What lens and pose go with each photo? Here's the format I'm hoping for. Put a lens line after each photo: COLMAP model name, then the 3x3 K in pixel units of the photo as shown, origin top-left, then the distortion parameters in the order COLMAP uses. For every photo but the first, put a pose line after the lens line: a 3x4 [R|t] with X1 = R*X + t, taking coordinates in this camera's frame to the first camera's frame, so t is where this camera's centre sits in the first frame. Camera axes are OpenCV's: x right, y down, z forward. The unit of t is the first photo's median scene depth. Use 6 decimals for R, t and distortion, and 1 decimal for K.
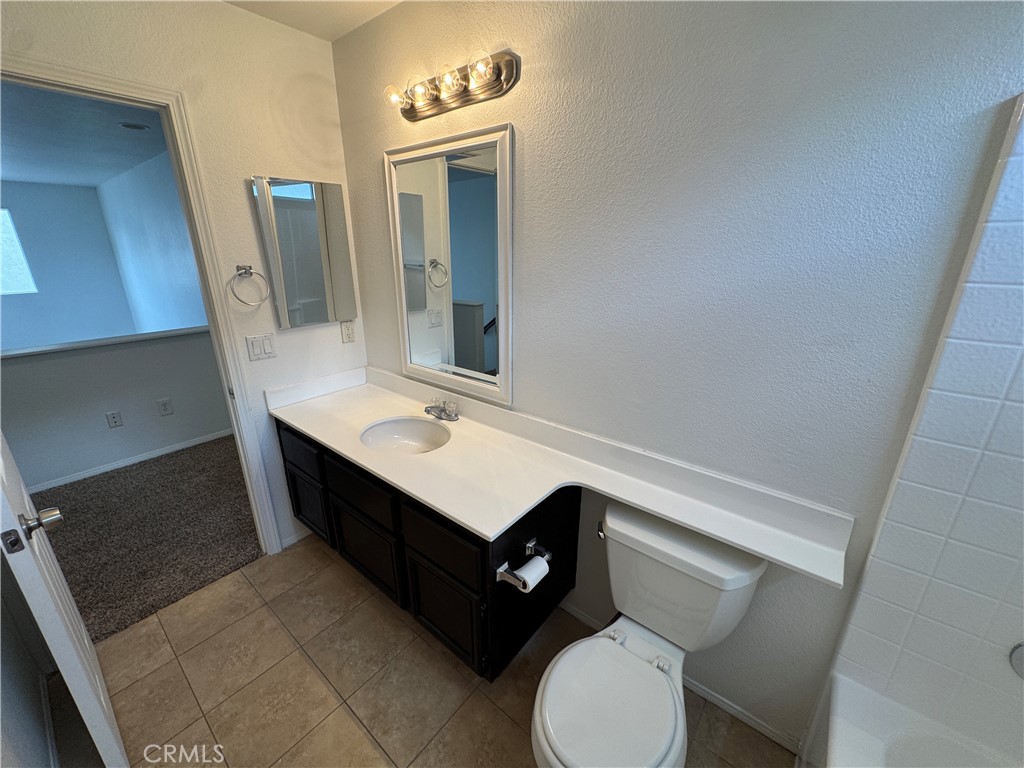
lens RADIAL K [[408.1, 0, 512.0], [0, 408.1, 384.0], [0, 0, 1]] dist [-0.003092, -0.000397]
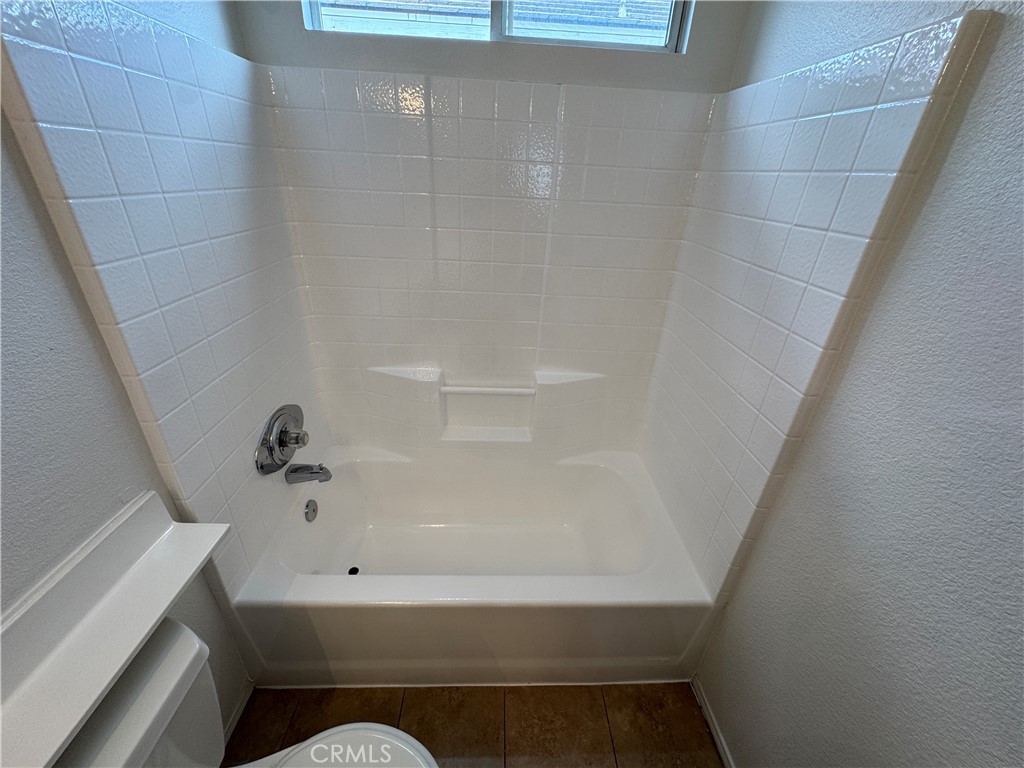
lens RADIAL K [[408.1, 0, 512.0], [0, 408.1, 384.0], [0, 0, 1]] dist [-0.003092, -0.000397]
pose [[-0.652030, -0.375389, 0.658741, -0.183877], [0.195086, 0.756513, 0.624203, -0.282212], [-0.732665, 0.535511, -0.420036, 0.814062]]
